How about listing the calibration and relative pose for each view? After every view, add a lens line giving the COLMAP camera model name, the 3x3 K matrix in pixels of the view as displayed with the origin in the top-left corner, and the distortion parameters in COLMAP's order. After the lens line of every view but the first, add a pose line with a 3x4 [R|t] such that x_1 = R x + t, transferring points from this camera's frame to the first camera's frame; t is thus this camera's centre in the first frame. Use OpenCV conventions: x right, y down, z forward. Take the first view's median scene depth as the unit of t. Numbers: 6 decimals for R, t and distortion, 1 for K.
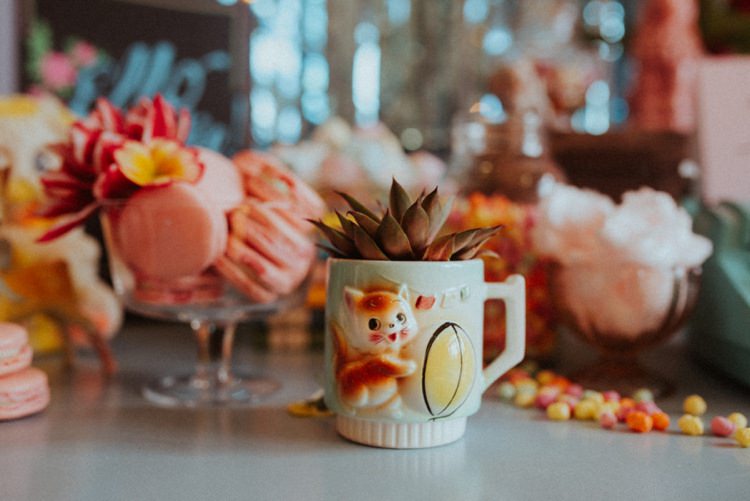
lens RADIAL K [[728.2, 0, 376.8], [0, 728.2, 252.5], [0, 0, 1]] dist [-0.014656, 0.000000]
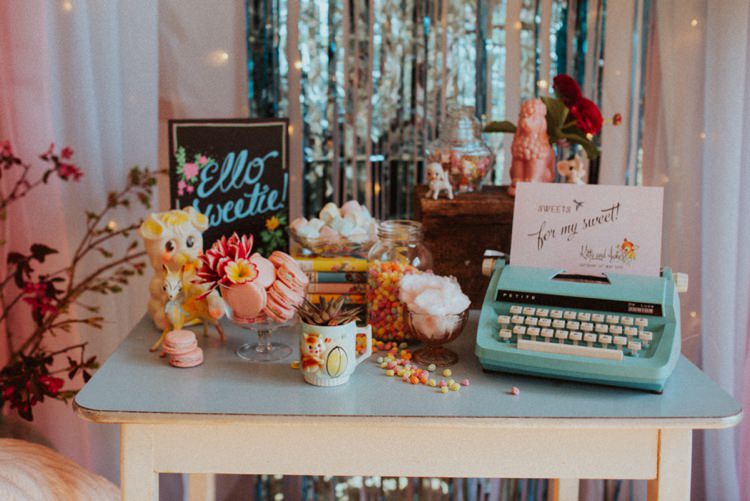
lens RADIAL K [[741.9, 0, 353.5], [0, 741.9, 235.8], [0, 0, 1]] dist [-0.037928, 0.000000]
pose [[0.988470, 0.024035, -0.149495, 0.487365], [-0.001009, 0.988344, 0.152235, -0.650022], [0.151411, -0.150329, 0.976973, -1.500836]]
